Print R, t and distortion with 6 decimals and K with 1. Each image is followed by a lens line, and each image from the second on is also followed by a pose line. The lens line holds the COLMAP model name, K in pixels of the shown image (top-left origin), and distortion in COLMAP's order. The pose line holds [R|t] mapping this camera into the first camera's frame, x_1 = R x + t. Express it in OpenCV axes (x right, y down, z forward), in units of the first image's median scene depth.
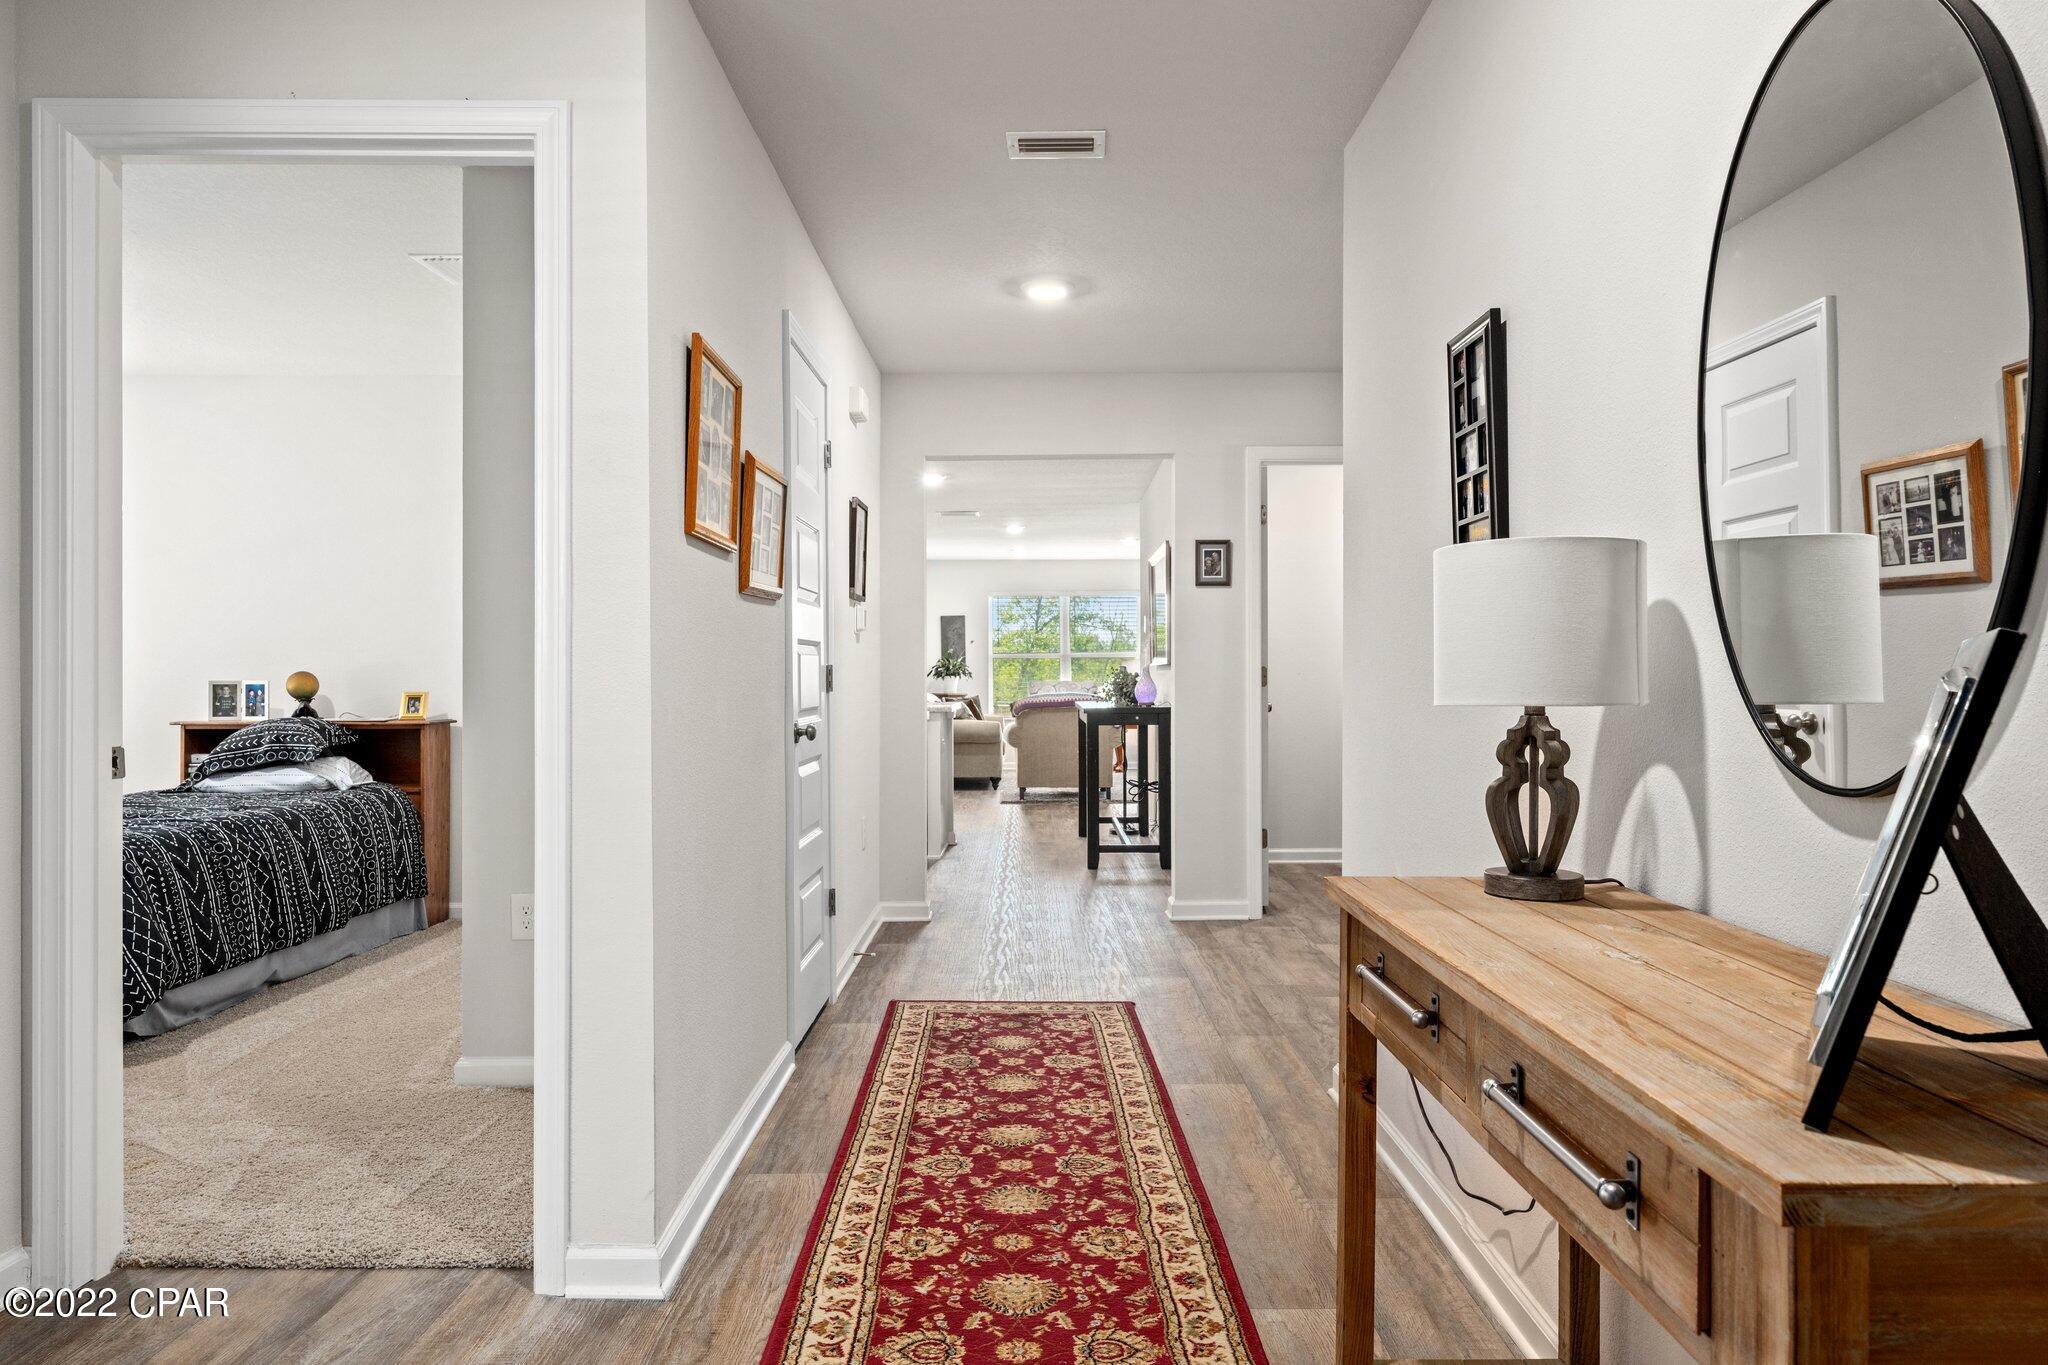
lens RADIAL K [[1240.7, 0, 1022.6], [0, 1240.7, 676.7], [0, 0, 1]] dist [-0.002403, -0.000993]
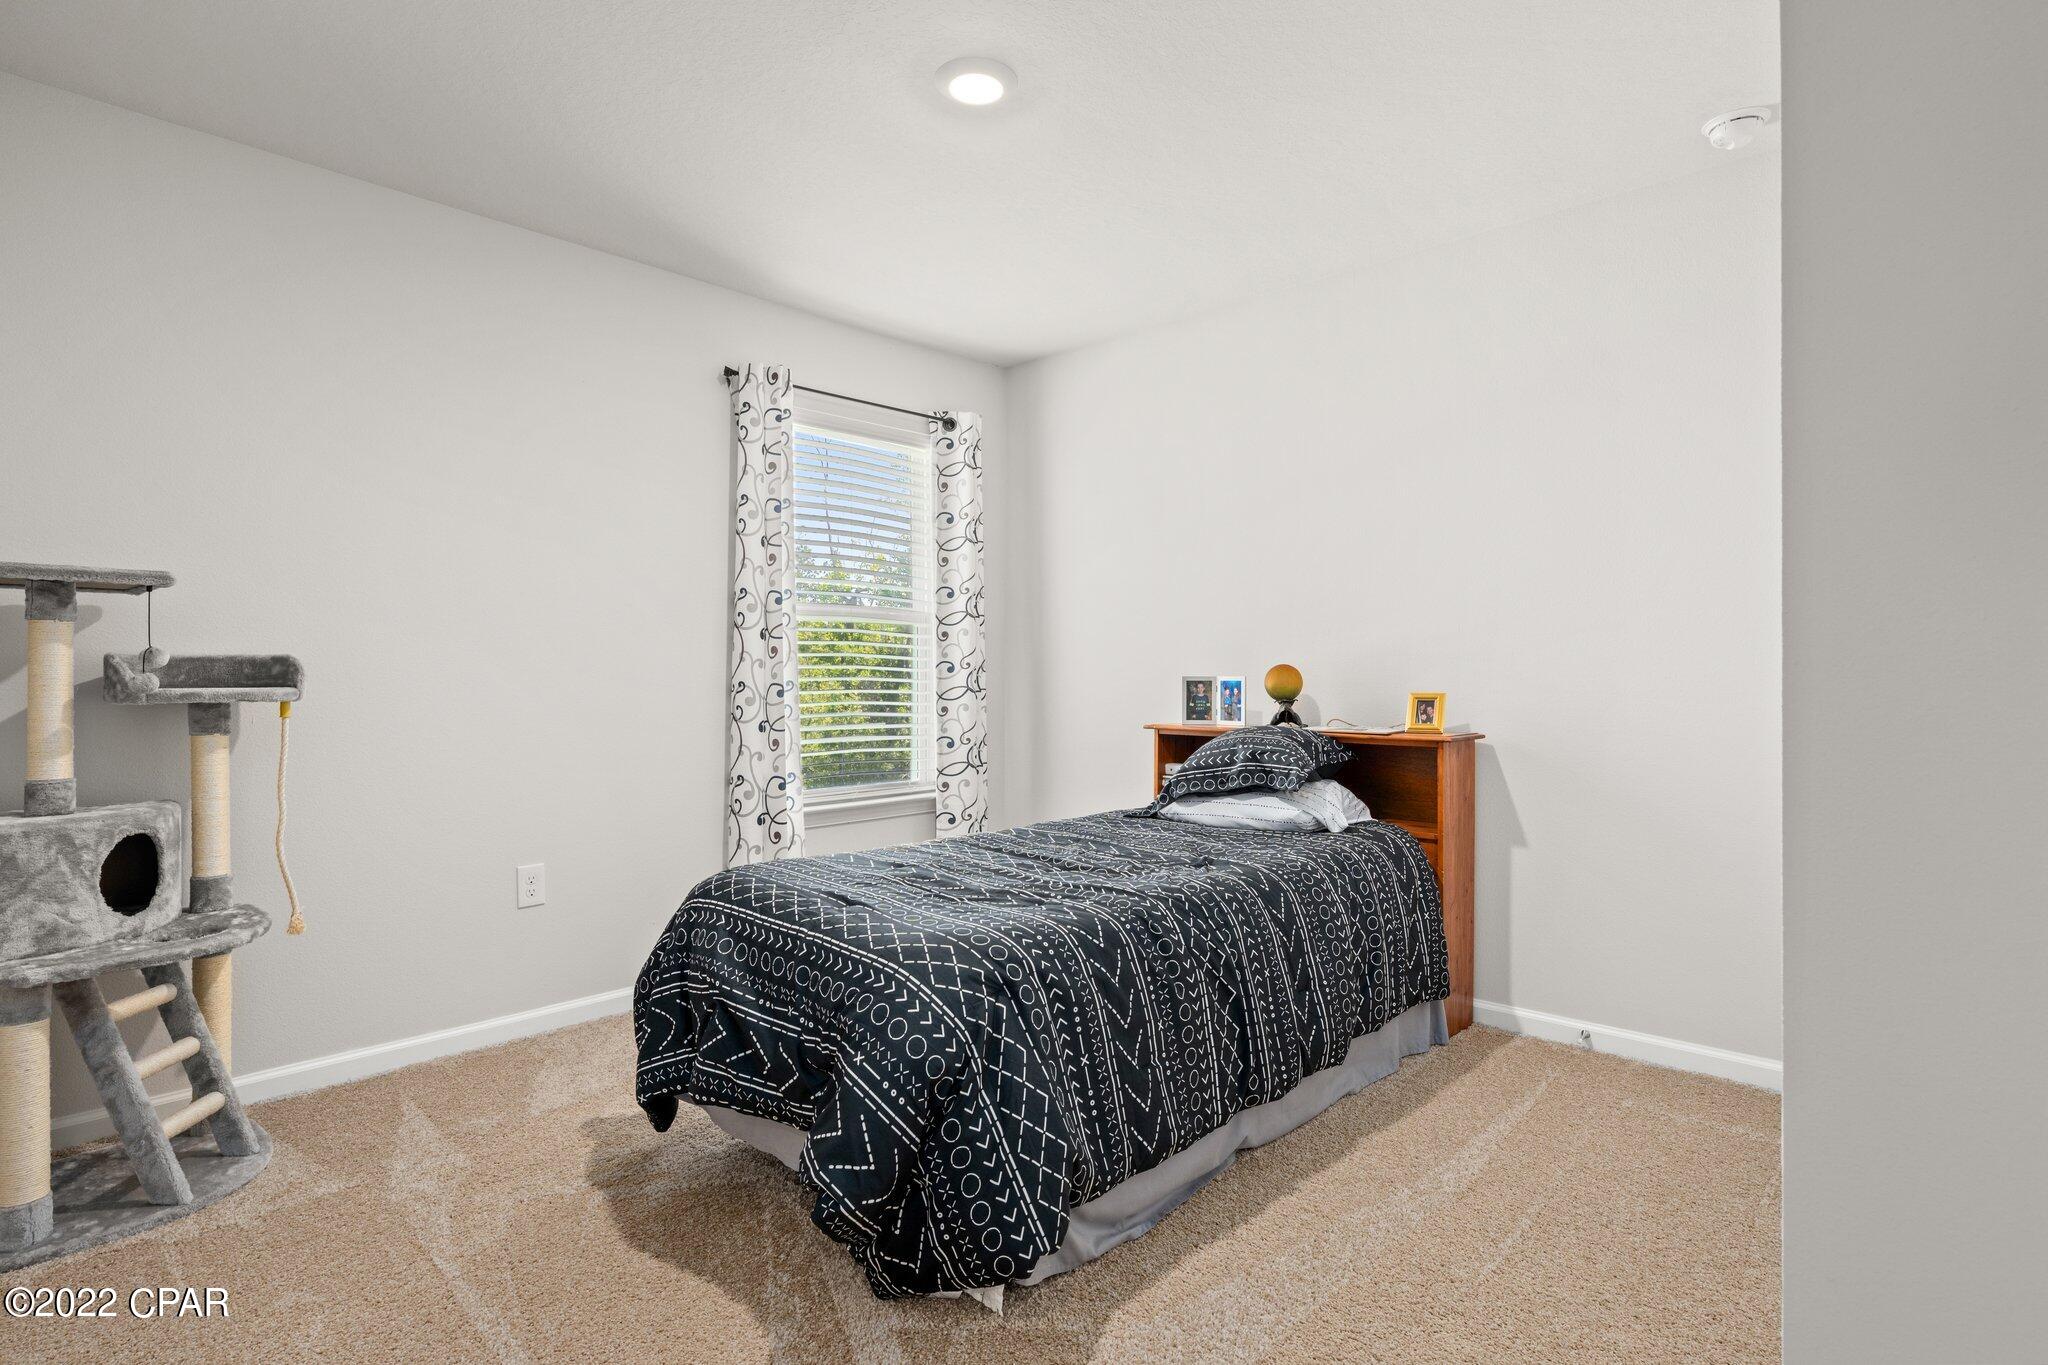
lens RADIAL K [[1039.8, 0, 1024.0], [0, 1039.8, 680.3], [0, 0, 1]] dist [0.005667, -0.001380]
pose [[0.718471, 0.004650, -0.695541, -0.301675], [0.002079, 0.999959, 0.008833, -0.000848], [0.695554, -0.007792, 0.718432, 0.517217]]
